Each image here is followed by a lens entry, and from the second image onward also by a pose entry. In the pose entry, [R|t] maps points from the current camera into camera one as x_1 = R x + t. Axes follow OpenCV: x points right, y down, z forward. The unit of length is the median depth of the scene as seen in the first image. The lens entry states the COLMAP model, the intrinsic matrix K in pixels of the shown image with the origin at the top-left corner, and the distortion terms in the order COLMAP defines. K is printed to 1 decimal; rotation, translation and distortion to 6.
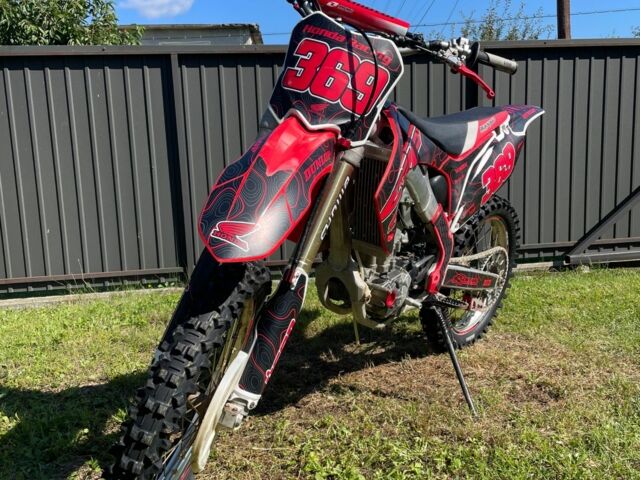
lens RADIAL K [[629.0, 0, 320.9], [0, 629.0, 245.1], [0, 0, 1]] dist [0.021246, 0.000000]
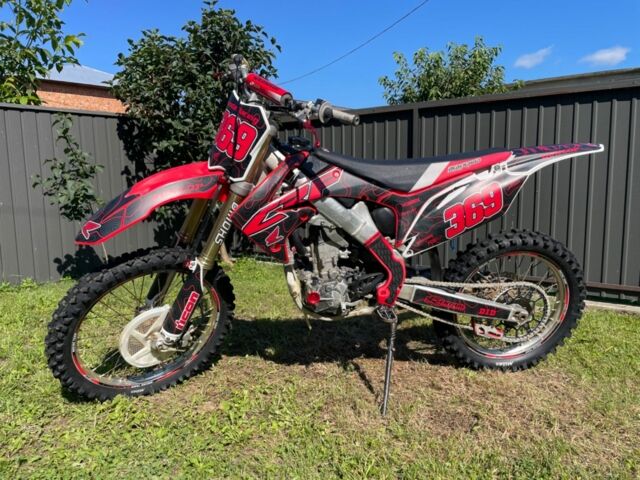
lens RADIAL K [[476.9, 0, 320.1], [0, 476.9, 235.3], [0, 0, 1]] dist [0.001392, -0.002483]
pose [[0.726917, 0.111591, -0.677598, 0.695020], [-0.128370, 0.991397, 0.025556, -0.063125], [0.674621, 0.068406, 0.734988, 0.241391]]
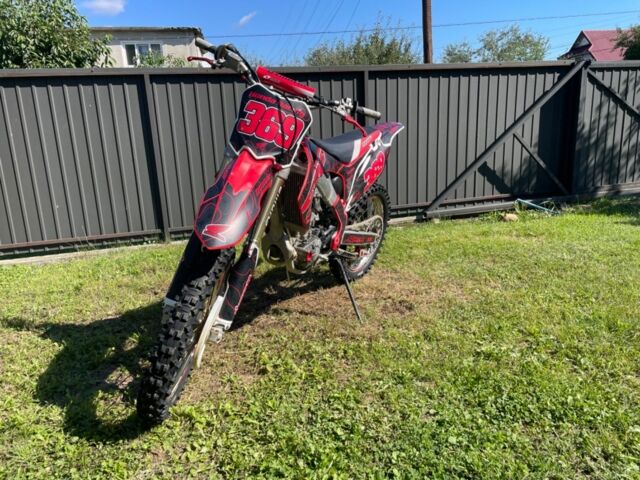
lens RADIAL K [[468.9, 0, 321.2], [0, 468.9, 237.1], [0, 0, 1]] dist [0.010995, -0.021412]
pose [[0.990326, -0.037489, 0.133602, -0.014865], [0.026139, 0.995976, 0.085719, -0.058611], [-0.136278, -0.081398, 0.987321, -0.166742]]
